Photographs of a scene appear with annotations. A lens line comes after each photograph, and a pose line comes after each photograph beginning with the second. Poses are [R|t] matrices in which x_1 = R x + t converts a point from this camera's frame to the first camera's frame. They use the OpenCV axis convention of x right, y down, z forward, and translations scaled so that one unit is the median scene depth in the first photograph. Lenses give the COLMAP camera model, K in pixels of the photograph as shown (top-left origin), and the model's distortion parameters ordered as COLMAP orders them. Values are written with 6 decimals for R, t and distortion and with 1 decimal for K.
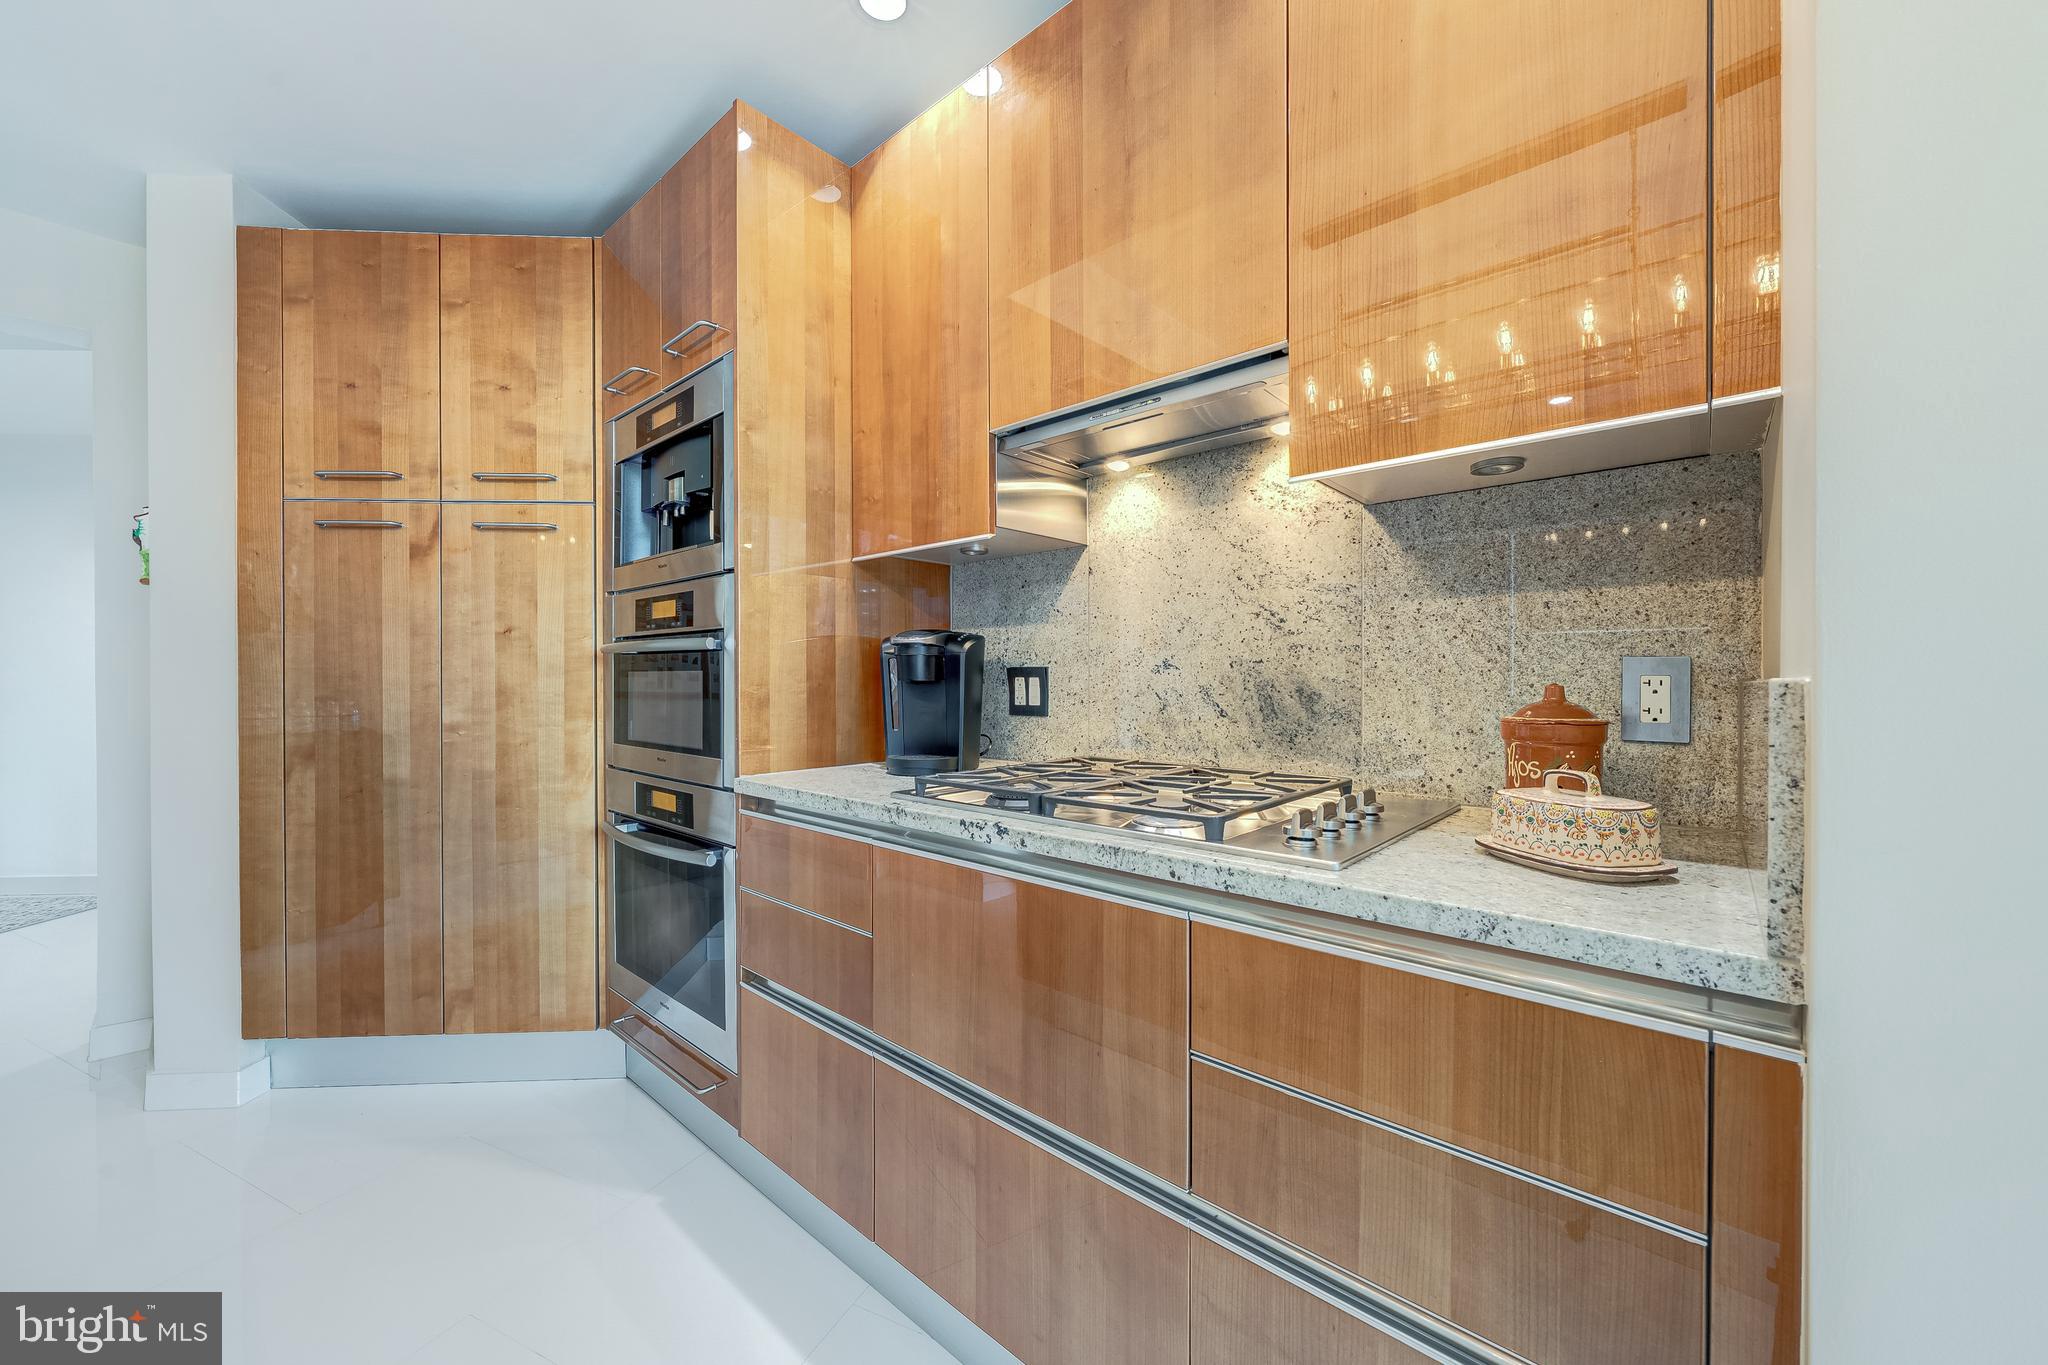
lens RADIAL K [[773.0, 0, 1013.9], [0, 773.0, 687.6], [0, 0, 1]] dist [-0.004181, -0.000071]
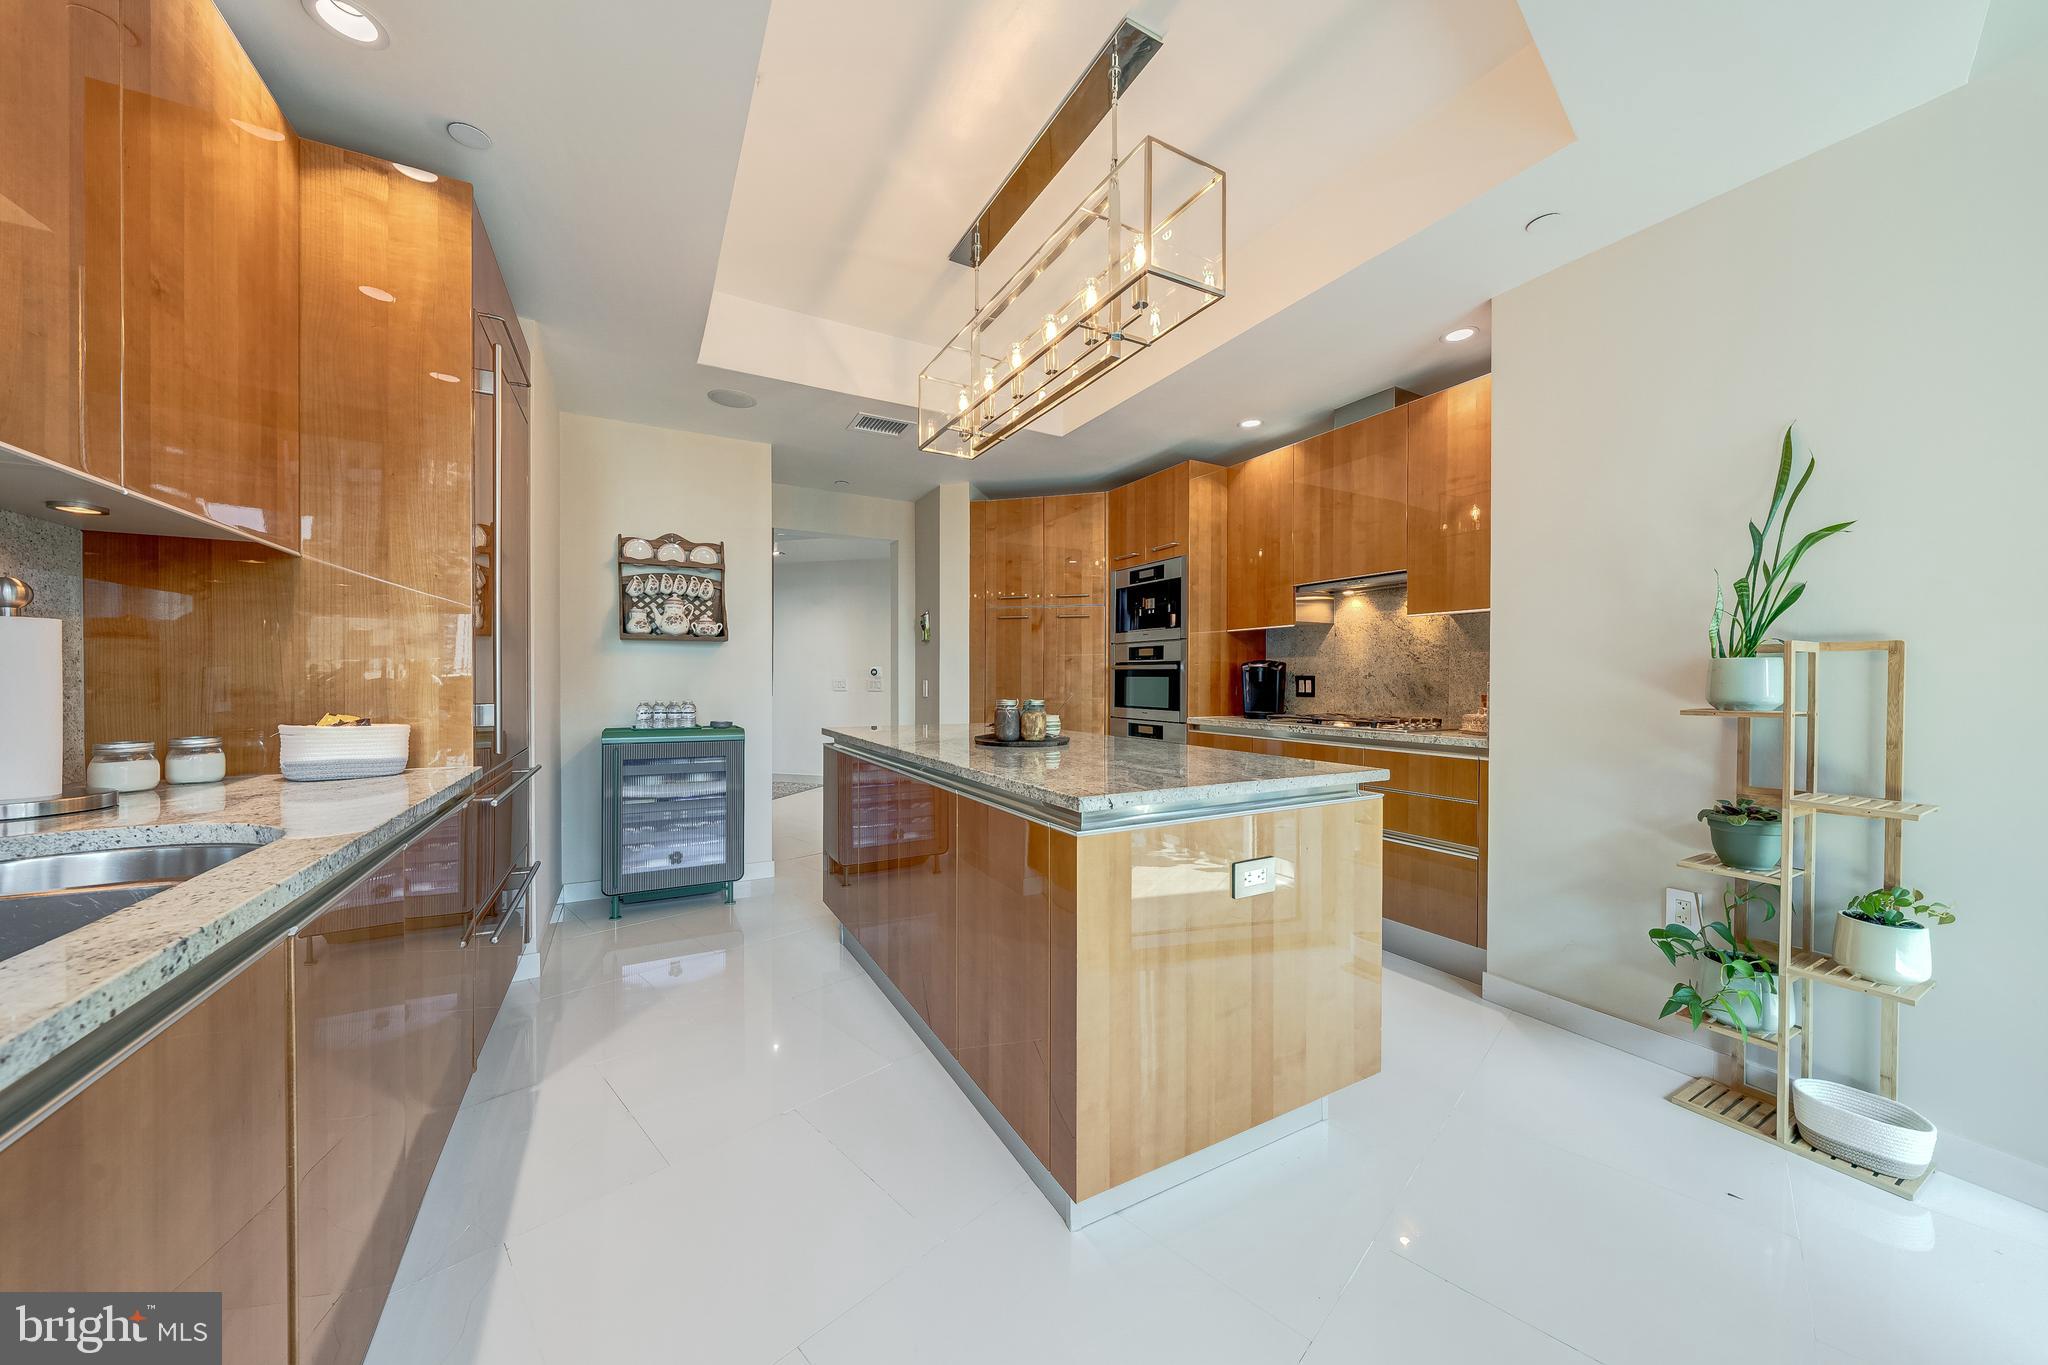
lens RADIAL K [[694.5, 0, 1015.5], [0, 694.5, 685.3], [0, 0, 1]] dist [-0.003786, 0.000403]
pose [[0.942593, 0.005745, -0.333894, -0.105299], [-0.005957, 0.999982, 0.000391, 0.006641], [0.333890, 0.001620, 0.942611, -1.220144]]
